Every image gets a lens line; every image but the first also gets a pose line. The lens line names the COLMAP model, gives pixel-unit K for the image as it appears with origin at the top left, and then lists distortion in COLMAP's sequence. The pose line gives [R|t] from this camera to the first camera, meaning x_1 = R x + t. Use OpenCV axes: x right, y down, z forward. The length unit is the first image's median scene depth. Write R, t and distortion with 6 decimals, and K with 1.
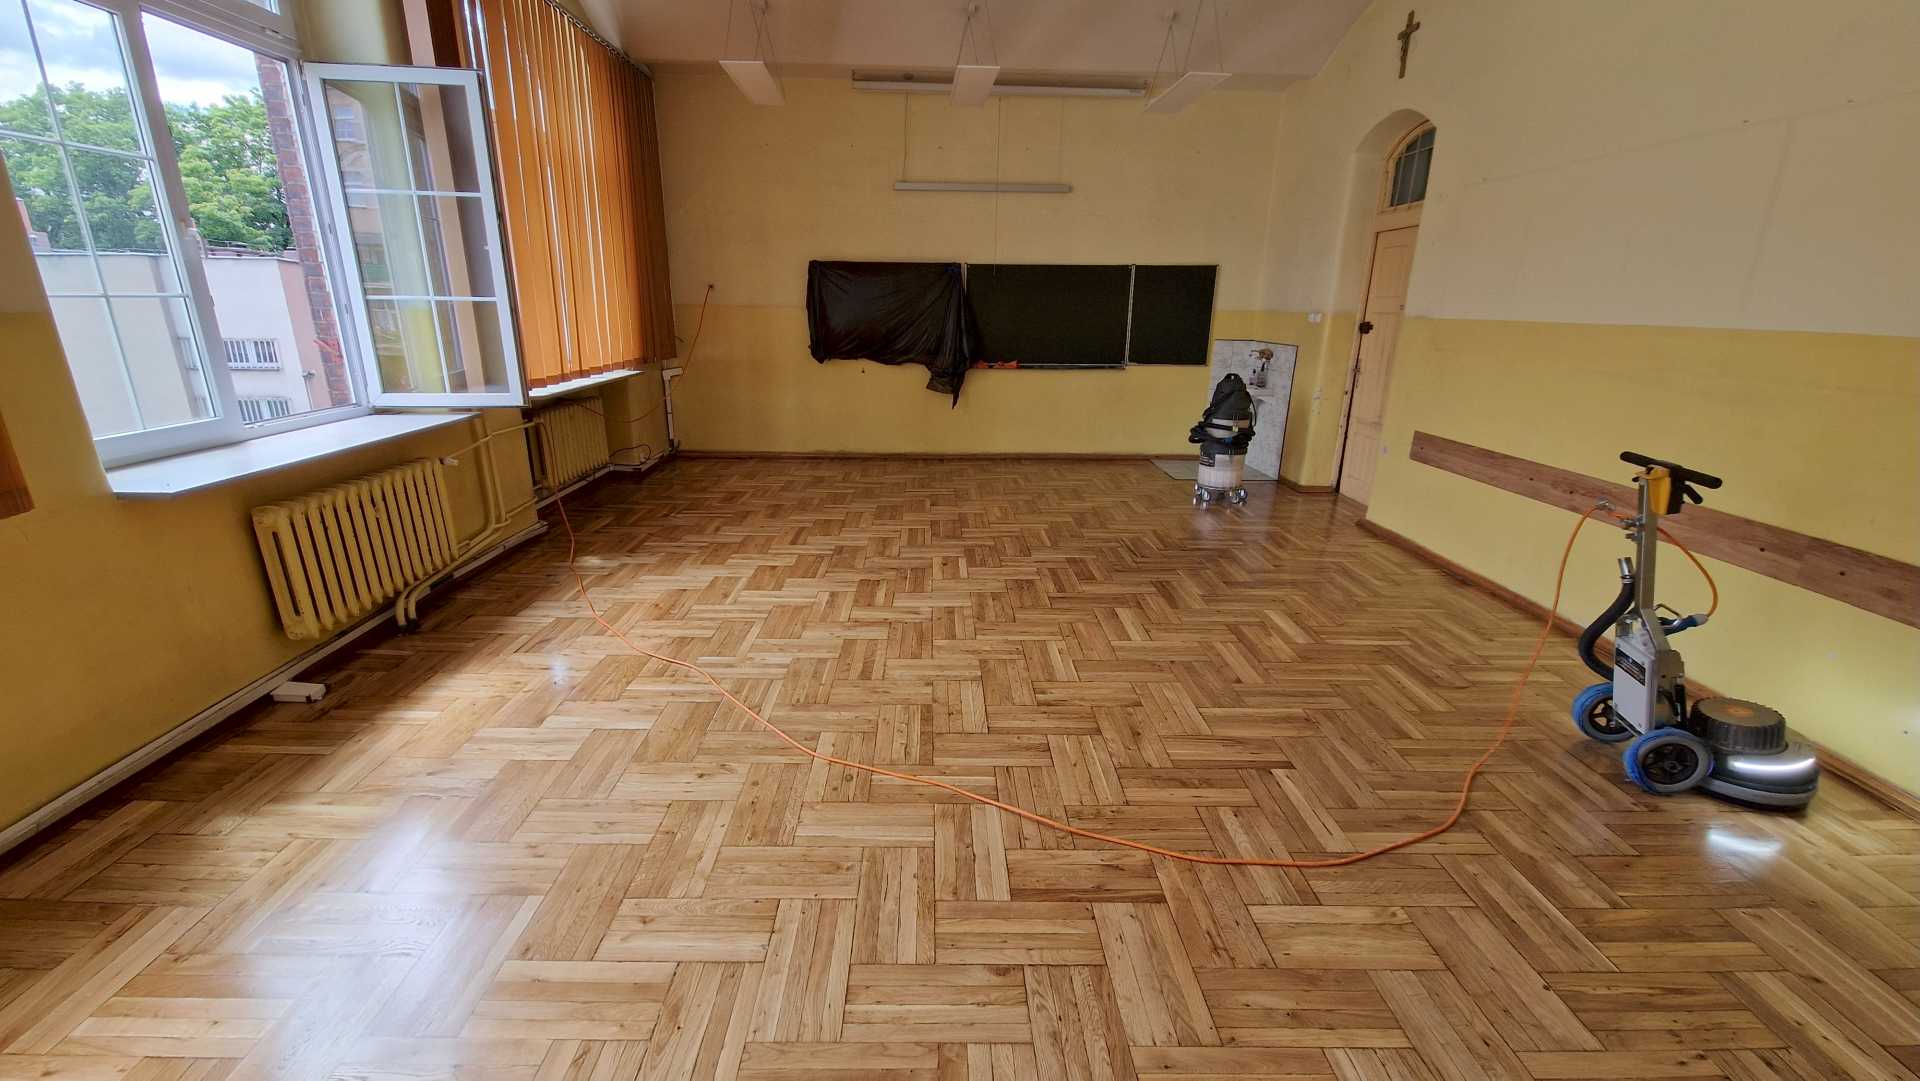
lens RADIAL K [[775.9, 0, 939.8], [0, 775.9, 548.5], [0, 0, 1]] dist [0.007478, -0.005277]
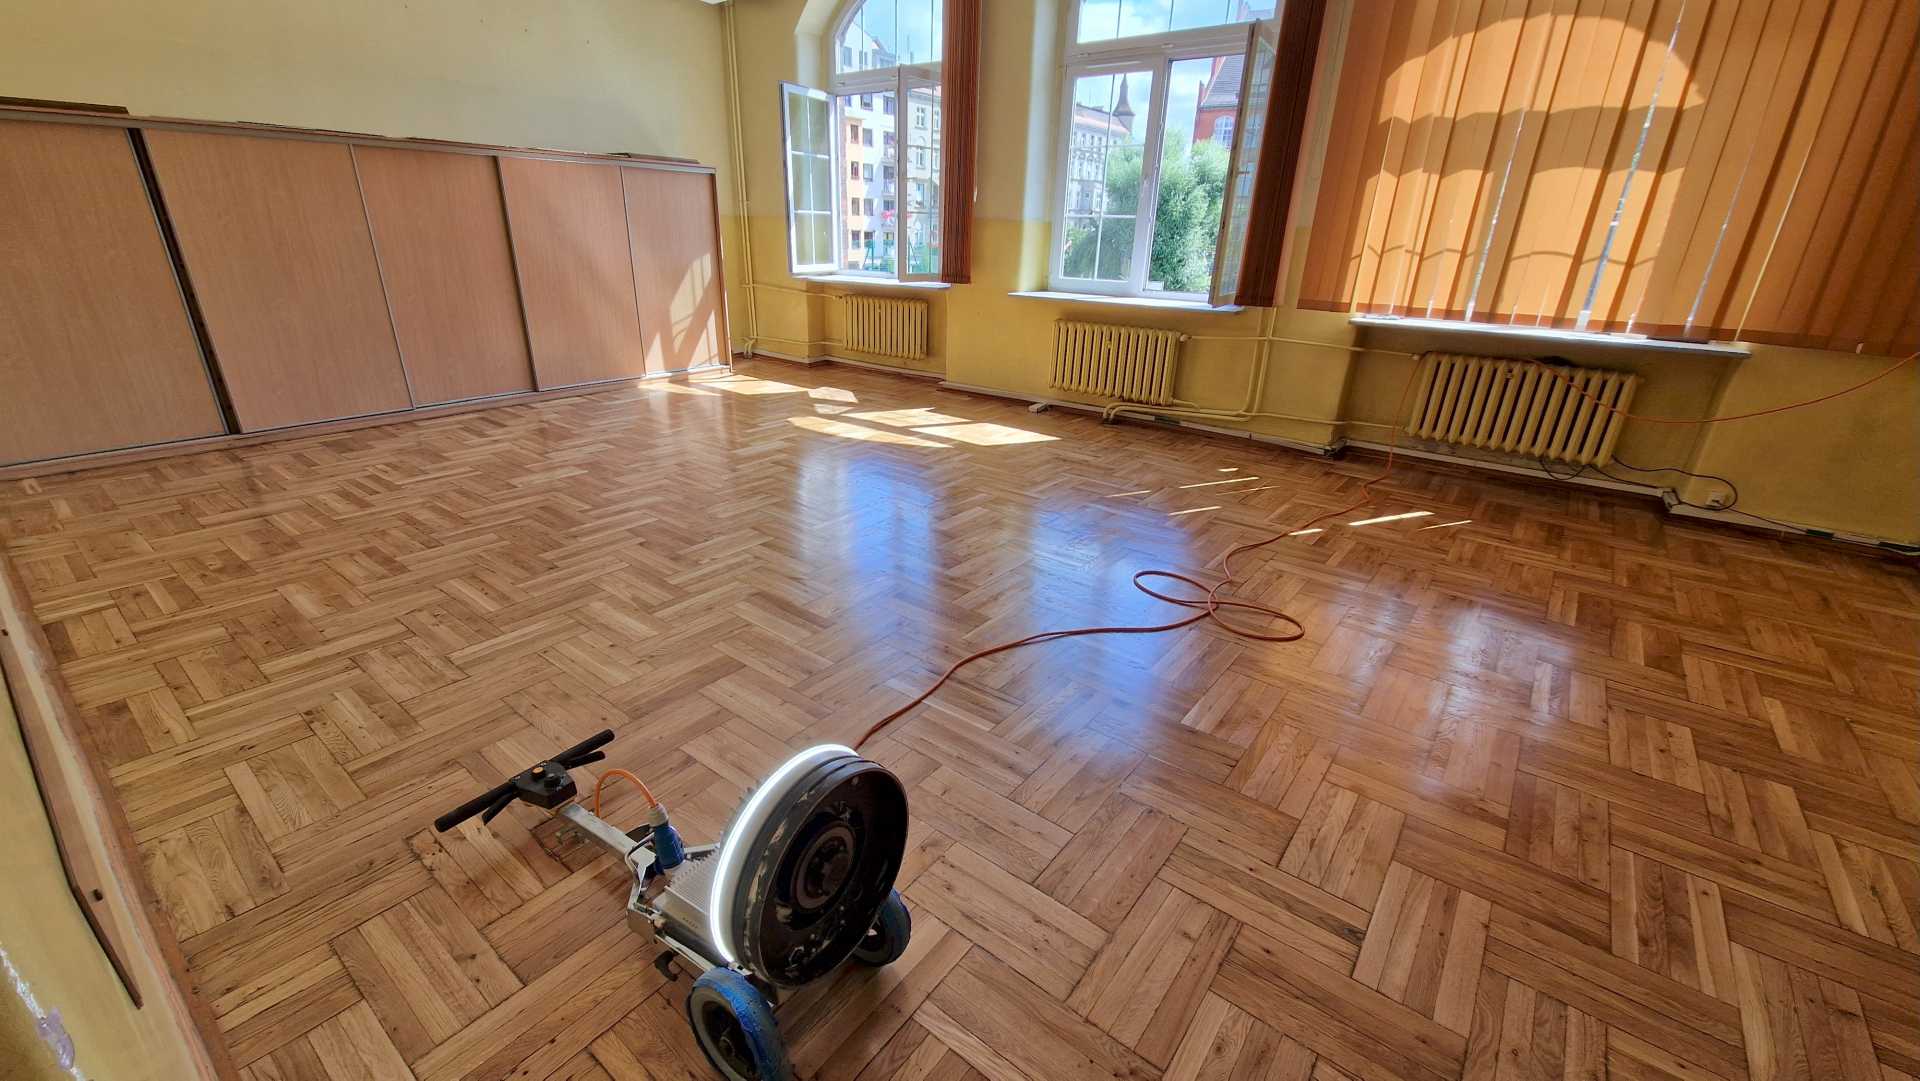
lens RADIAL K [[775.9, 0, 939.8], [0, 775.9, 548.5], [0, 0, 1]] dist [0.007478, -0.005277]
pose [[-0.624009, 0.274670, -0.731552, 0.804854], [-0.268063, 0.804133, 0.530577, -0.451641], [0.733999, 0.527187, -0.428157, 1.551094]]
